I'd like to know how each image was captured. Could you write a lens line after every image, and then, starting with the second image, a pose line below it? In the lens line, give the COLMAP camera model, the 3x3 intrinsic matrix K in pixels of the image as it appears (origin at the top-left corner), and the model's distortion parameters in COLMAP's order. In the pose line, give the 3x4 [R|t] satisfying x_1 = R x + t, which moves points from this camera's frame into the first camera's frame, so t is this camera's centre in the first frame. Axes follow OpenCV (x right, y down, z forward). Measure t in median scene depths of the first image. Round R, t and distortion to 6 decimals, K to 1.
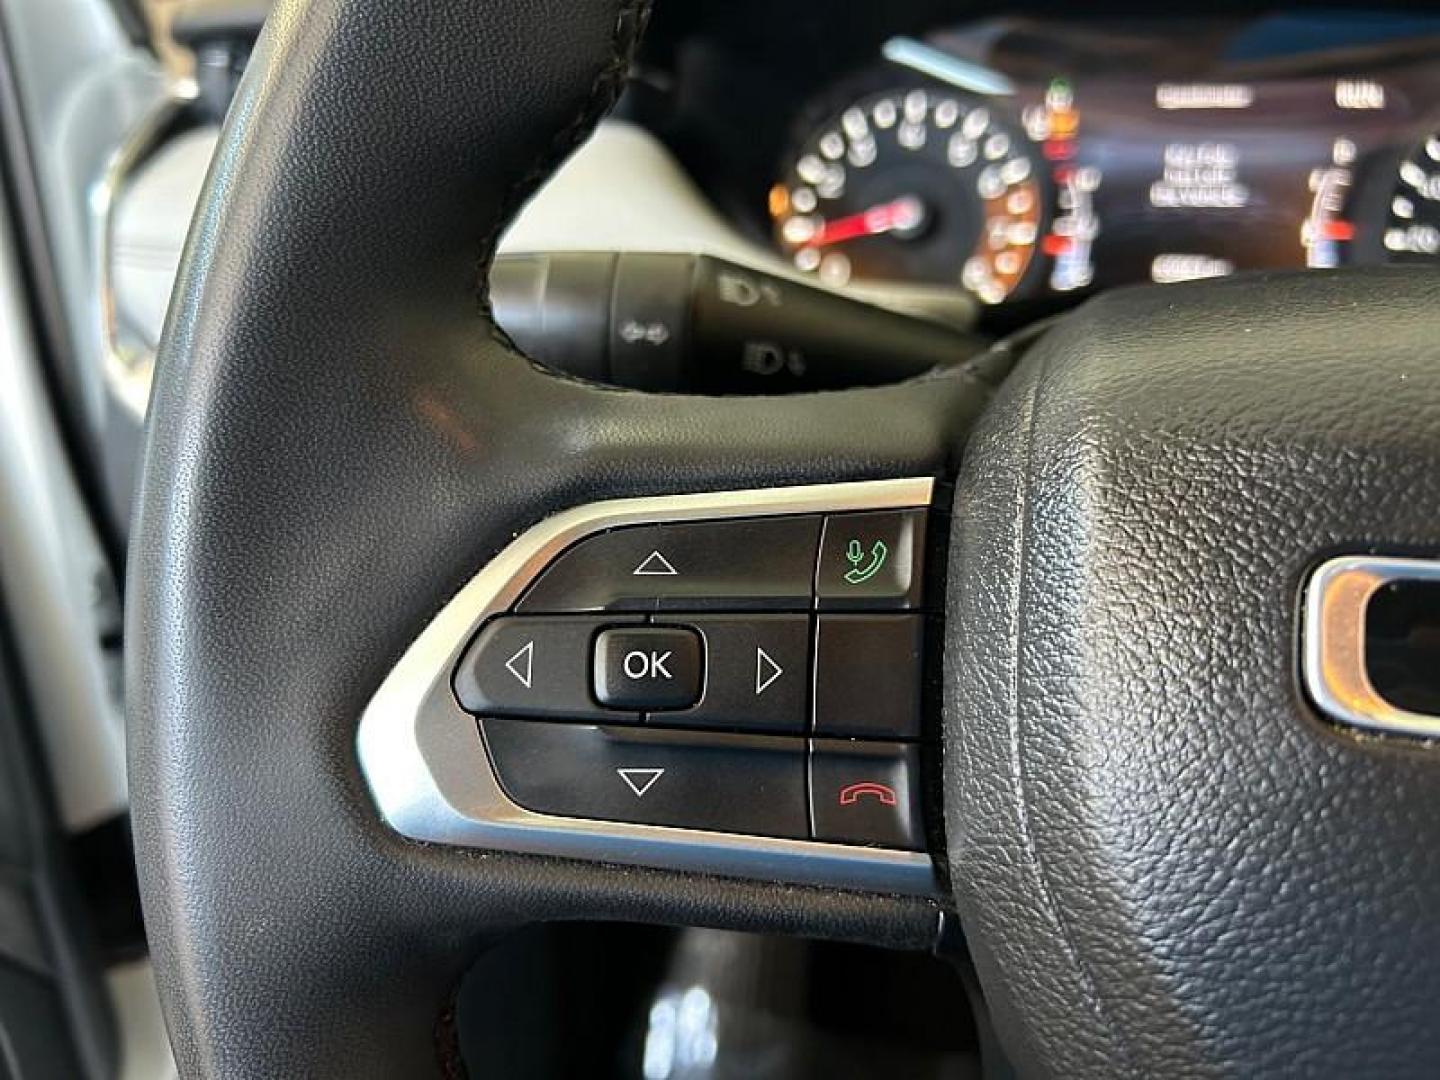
lens RADIAL K [[1106.2, 0, 718.0], [0, 1106.2, 550.3], [0, 0, 1]] dist [0.063563, -0.069440]
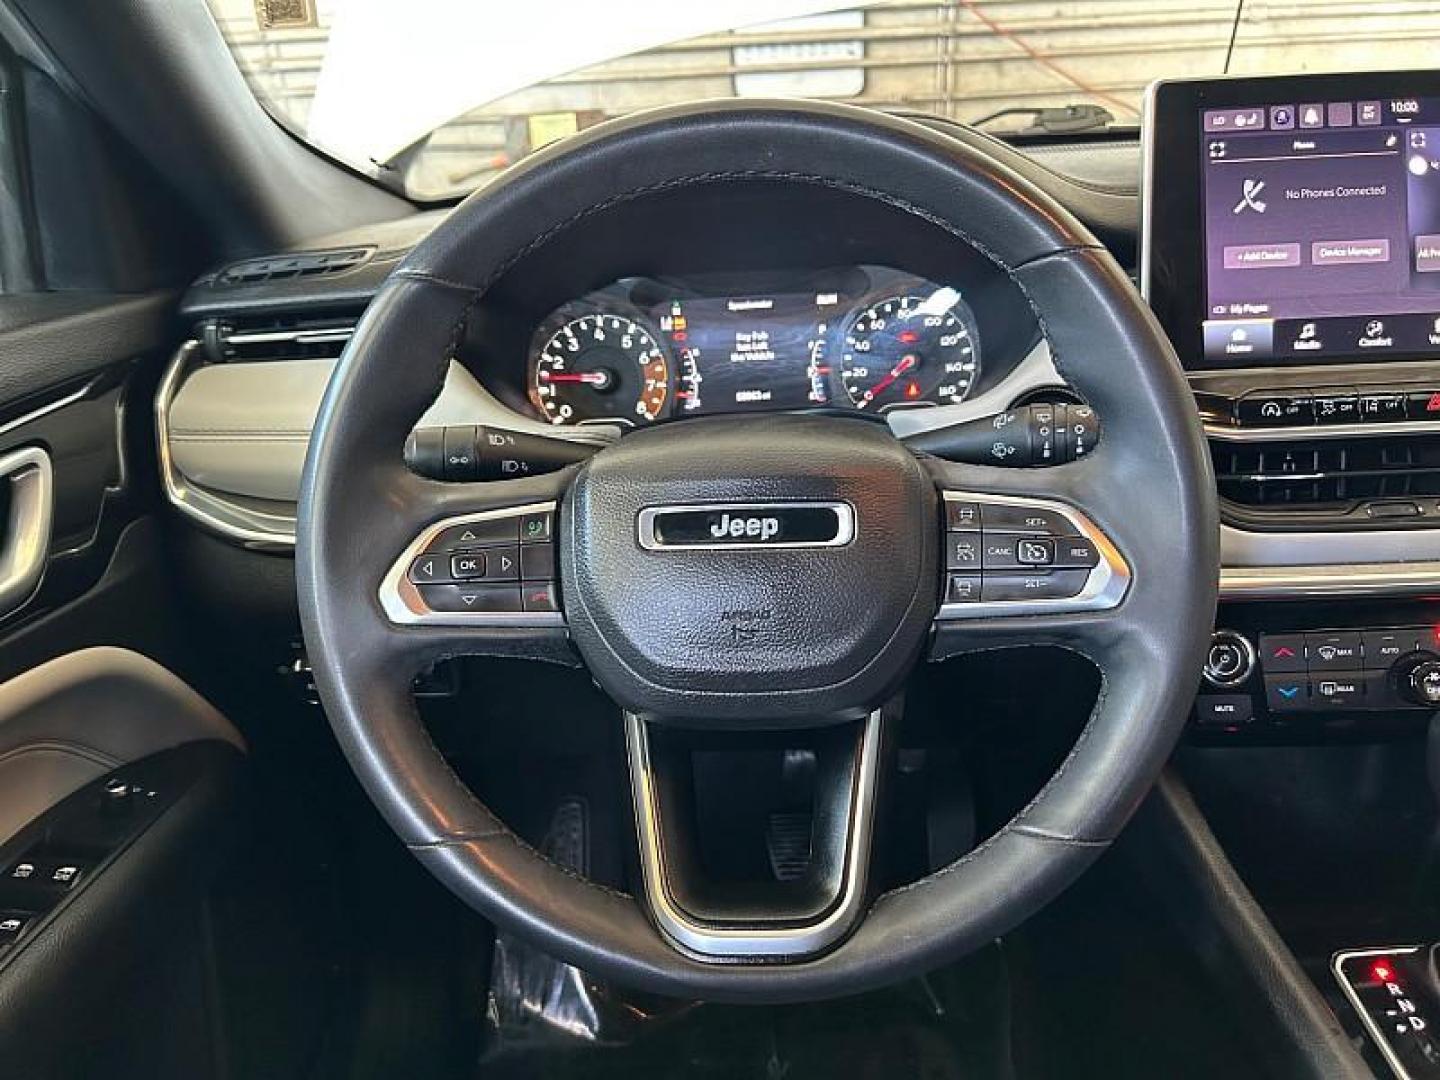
lens RADIAL K [[1106.2, 0, 718.0], [0, 1106.2, 550.3], [0, 0, 1]] dist [0.063563, -0.069440]
pose [[0.984287, -0.100997, 0.144840, 0.120661], [0.111652, 0.991458, -0.067408, 0.229068], [-0.136795, 0.082521, 0.987156, -1.472599]]
